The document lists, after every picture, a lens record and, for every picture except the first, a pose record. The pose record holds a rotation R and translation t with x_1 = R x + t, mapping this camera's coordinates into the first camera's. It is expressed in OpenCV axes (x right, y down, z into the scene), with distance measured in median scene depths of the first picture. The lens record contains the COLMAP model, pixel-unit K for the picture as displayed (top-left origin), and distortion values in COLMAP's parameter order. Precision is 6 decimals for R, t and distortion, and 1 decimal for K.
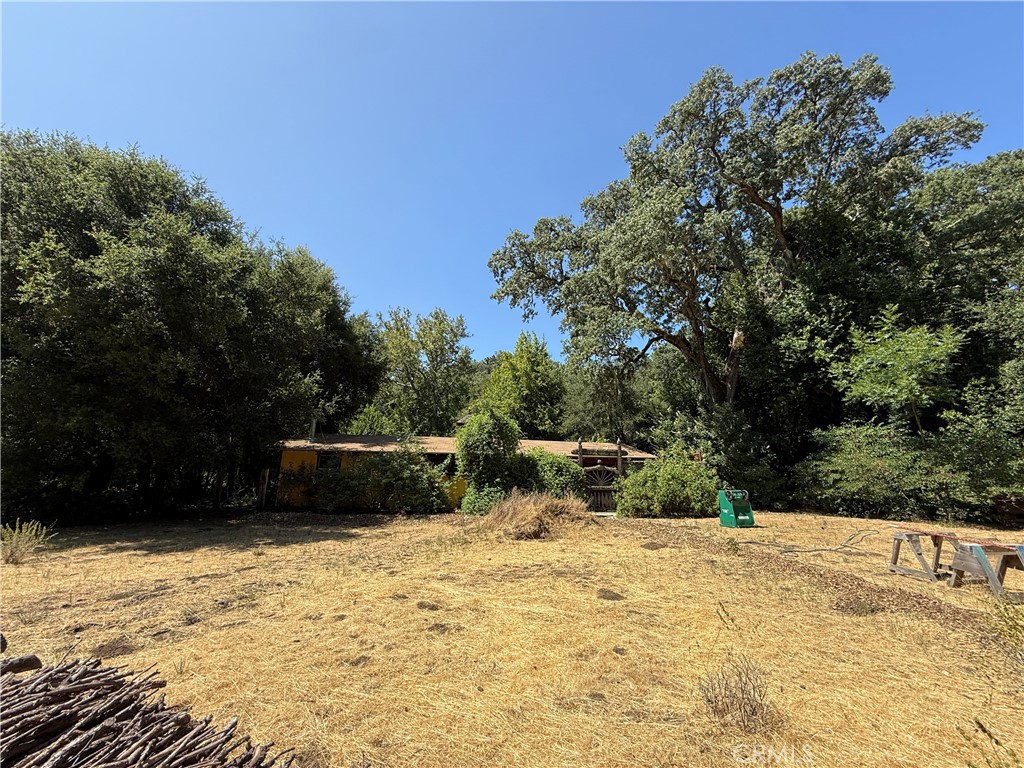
lens RADIAL K [[407.8, 0, 512.0], [0, 407.8, 384.0], [0, 0, 1]] dist [-0.000883, -0.000109]
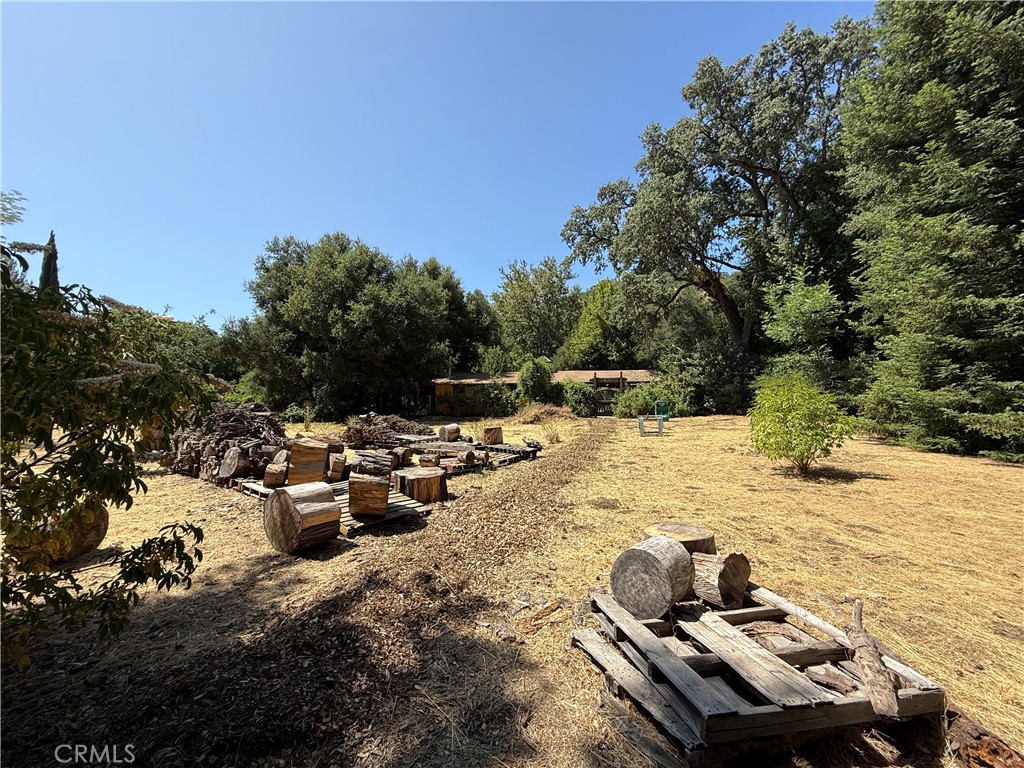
lens RADIAL K [[410.0, 0, 509.4], [0, 410.0, 380.9], [0, 0, 1]] dist [-0.000095, -0.000220]
pose [[0.927620, -0.036604, -0.371727, 0.452825], [0.105860, 0.980146, 0.167654, -0.133913], [0.358210, -0.194870, 0.913078, -0.588161]]
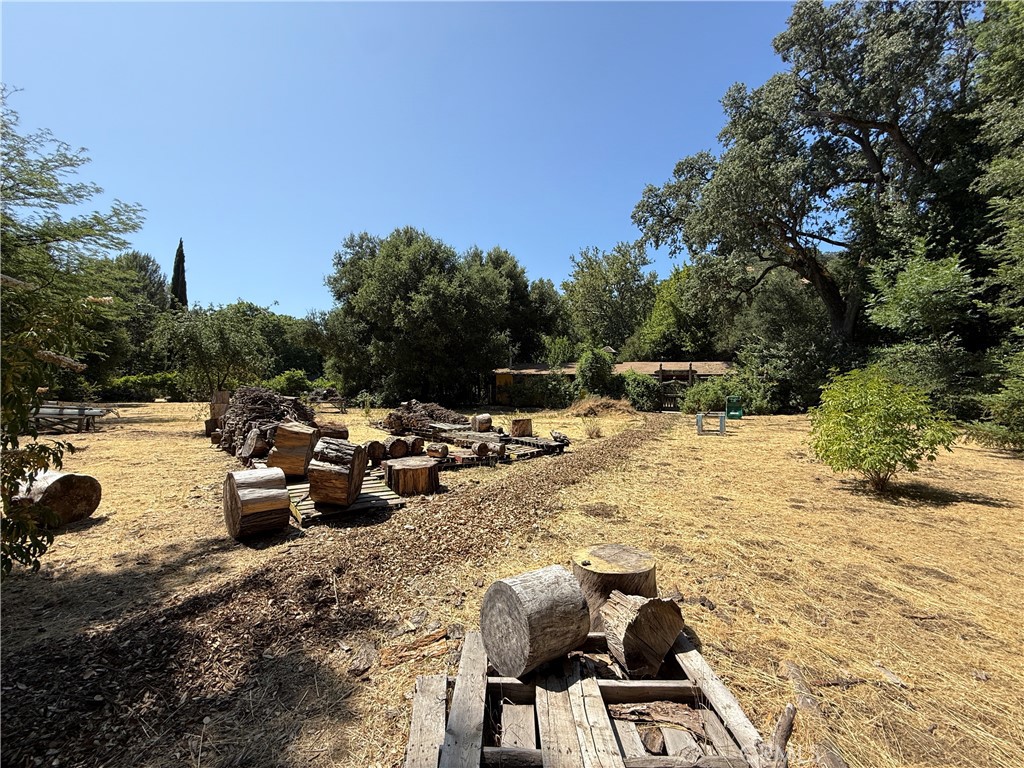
lens RADIAL K [[410.0, 0, 509.4], [0, 410.0, 380.9], [0, 0, 1]] dist [-0.000095, -0.000220]
pose [[0.843029, -0.011945, -0.537735, 0.504779], [0.120828, 0.978406, 0.167695, -0.117116], [0.524120, -0.206345, 0.826268, -0.525855]]
